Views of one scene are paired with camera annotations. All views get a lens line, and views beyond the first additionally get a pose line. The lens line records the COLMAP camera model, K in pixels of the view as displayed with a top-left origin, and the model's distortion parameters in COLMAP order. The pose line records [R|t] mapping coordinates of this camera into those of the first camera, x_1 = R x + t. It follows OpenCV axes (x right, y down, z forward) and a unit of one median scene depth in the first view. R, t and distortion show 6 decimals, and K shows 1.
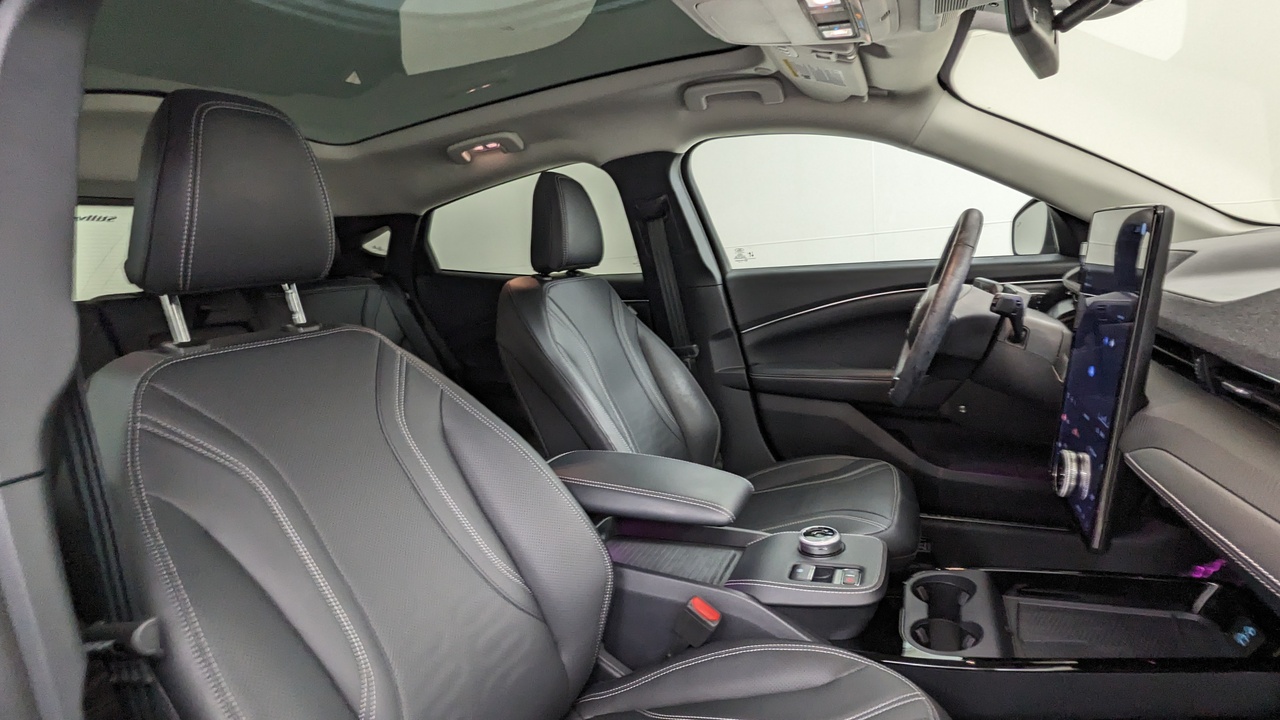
lens RADIAL K [[617.8, 0, 640.0], [0, 617.8, 360.0], [0, 0, 1]] dist [0.003119, -0.001189]
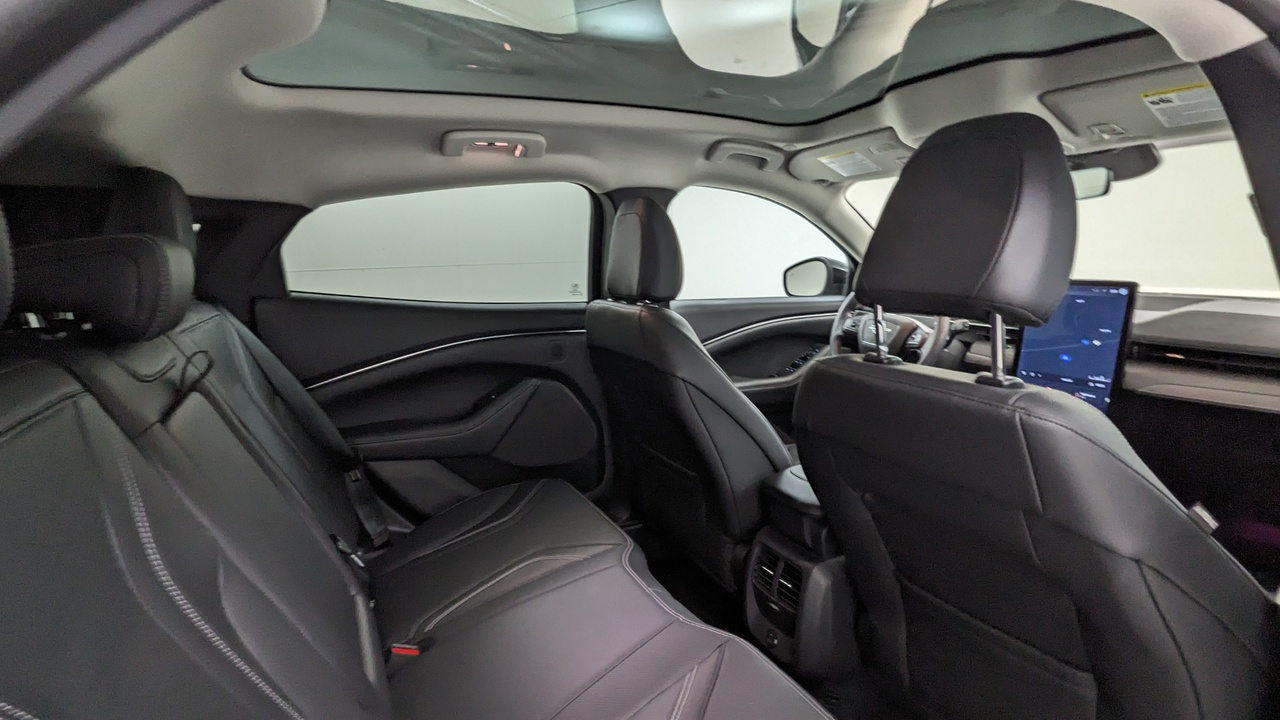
lens RADIAL K [[617.8, 0, 640.0], [0, 617.8, 360.0], [0, 0, 1]] dist [0.003119, -0.001189]
pose [[0.620655, -0.054759, 0.782170, -0.800824], [0.091873, 0.995766, -0.003190, -0.044627], [-0.778683, 0.073840, 0.623058, 0.374446]]
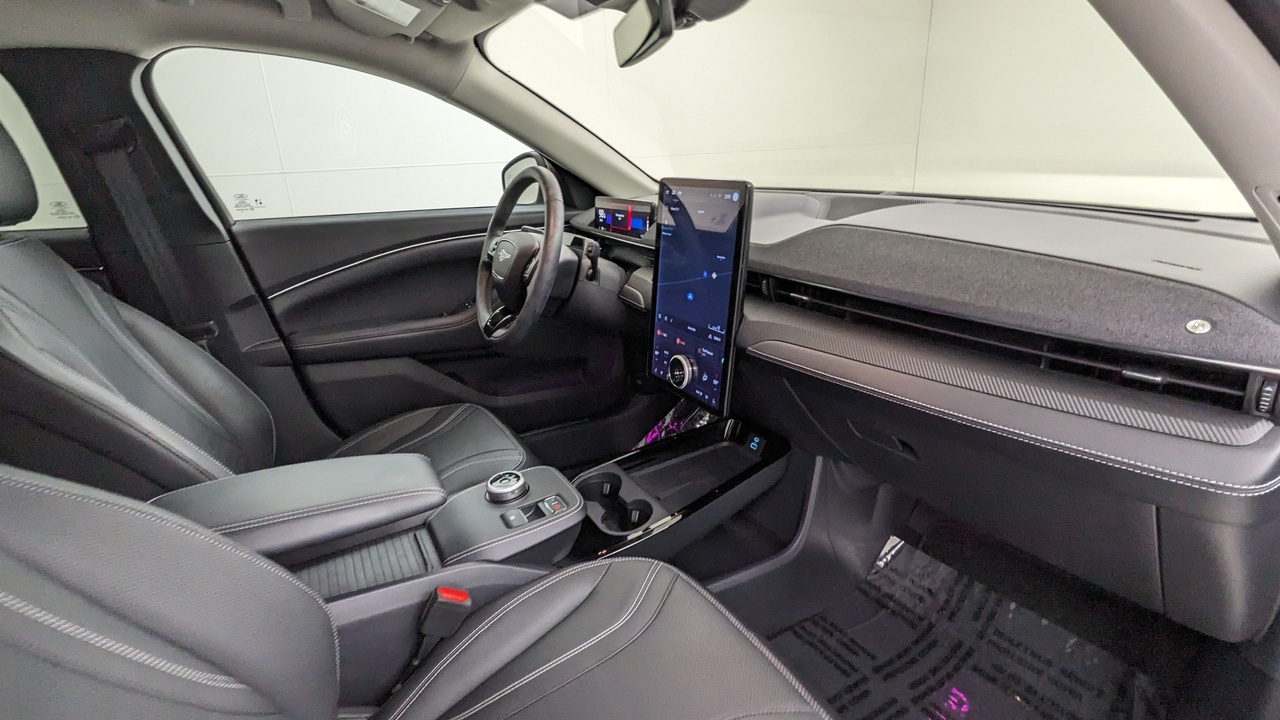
lens RADIAL K [[617.8, 0, 640.0], [0, 617.8, 360.0], [0, 0, 1]] dist [0.003119, -0.001189]
pose [[0.593113, -0.196216, 0.780843, -0.213463], [0.121410, 0.980555, 0.154180, -0.032314], [-0.795912, 0.003356, 0.605402, 0.108200]]
